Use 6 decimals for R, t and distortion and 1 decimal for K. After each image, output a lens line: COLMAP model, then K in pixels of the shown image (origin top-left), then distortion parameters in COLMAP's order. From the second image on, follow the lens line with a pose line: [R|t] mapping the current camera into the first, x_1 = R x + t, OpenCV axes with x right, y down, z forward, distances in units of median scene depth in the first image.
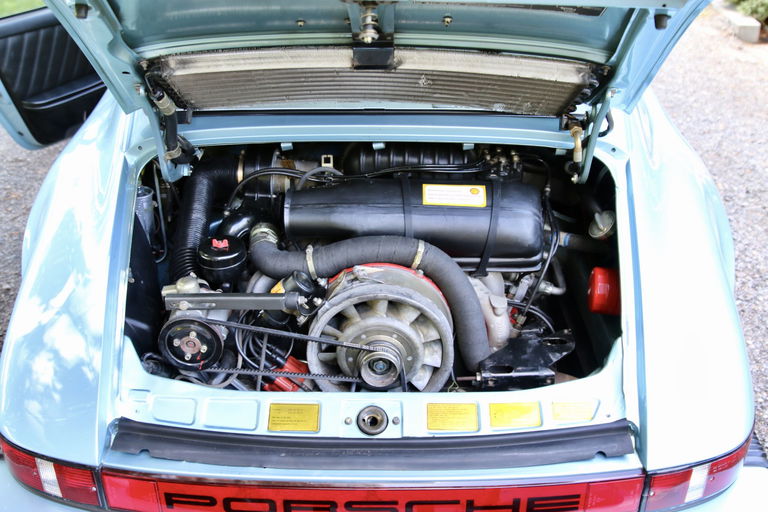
lens RADIAL K [[826.4, 0, 382.3], [0, 826.4, 260.0], [0, 0, 1]] dist [-0.121886, 0.106020]
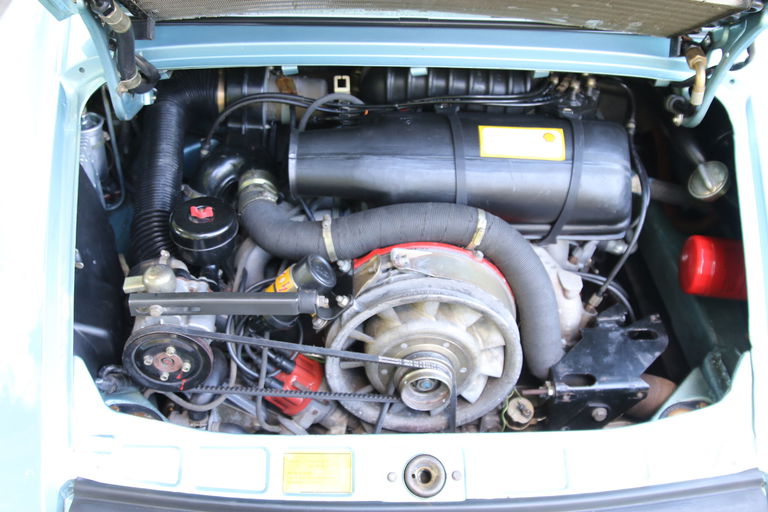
lens RADIAL K [[826.4, 0, 382.3], [0, 826.4, 260.0], [0, 0, 1]] dist [-0.121886, 0.106020]
pose [[0.998521, -0.001192, 0.054356, -0.077125], [-0.009023, 0.982263, 0.187294, -0.113059], [-0.053615, -0.187507, 0.980799, 0.274209]]
